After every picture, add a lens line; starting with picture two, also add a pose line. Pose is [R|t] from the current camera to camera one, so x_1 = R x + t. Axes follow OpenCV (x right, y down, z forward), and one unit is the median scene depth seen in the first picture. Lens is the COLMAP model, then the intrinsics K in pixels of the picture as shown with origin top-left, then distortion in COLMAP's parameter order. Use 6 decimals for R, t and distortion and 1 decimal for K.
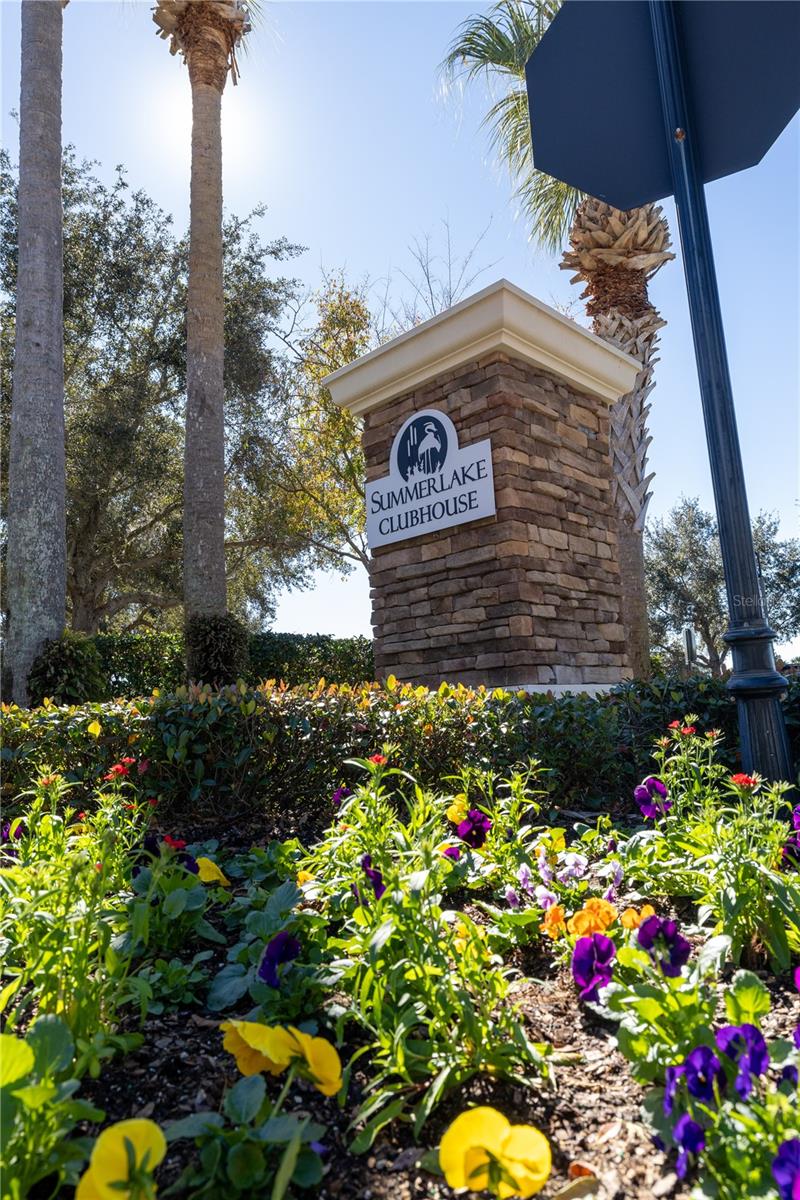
lens RADIAL K [[745.4, 0, 400.0], [0, 745.4, 600.0], [0, 0, 1]] dist [-0.003048, -0.000024]
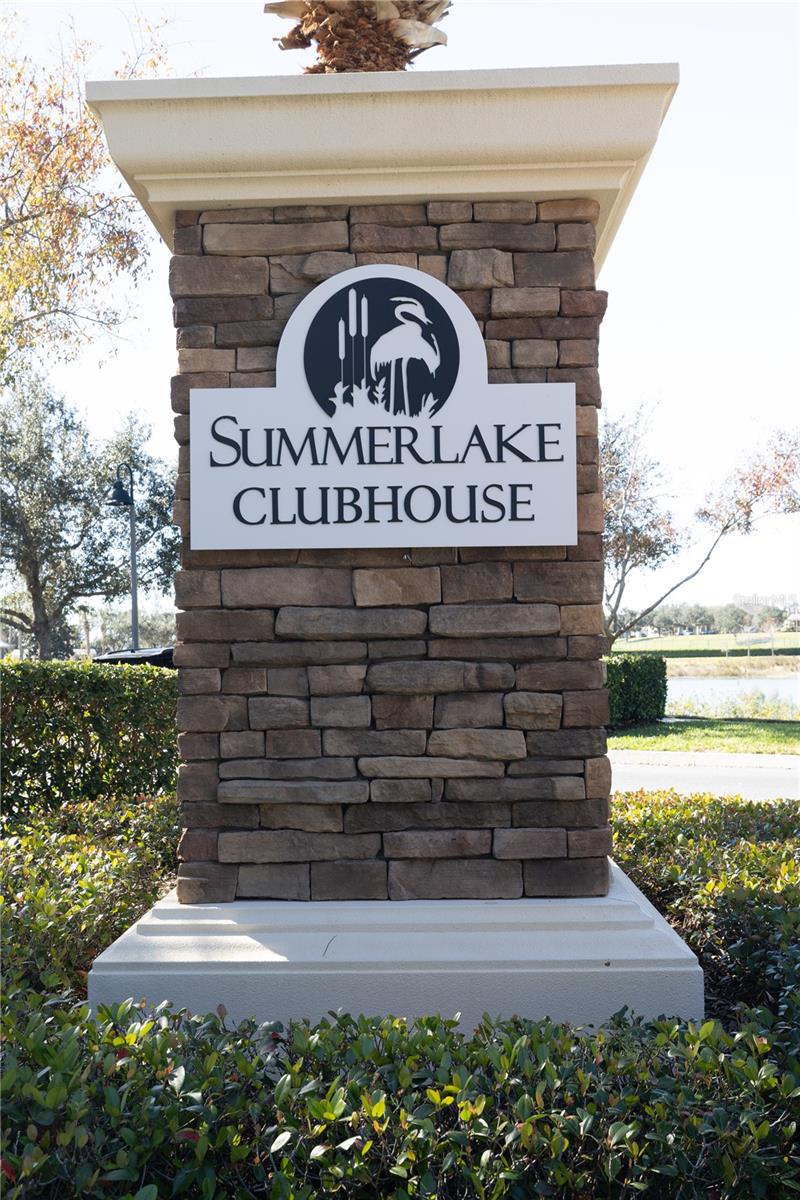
lens RADIAL K [[1171.6, 0, 400.0], [0, 1171.6, 600.0], [0, 0, 1]] dist [0.024790, -0.000446]
pose [[0.724930, 0.071200, 0.685133, -0.435920], [-0.127865, 0.991266, 0.032278, -0.082091], [-0.676851, -0.111004, 0.727703, 0.476475]]
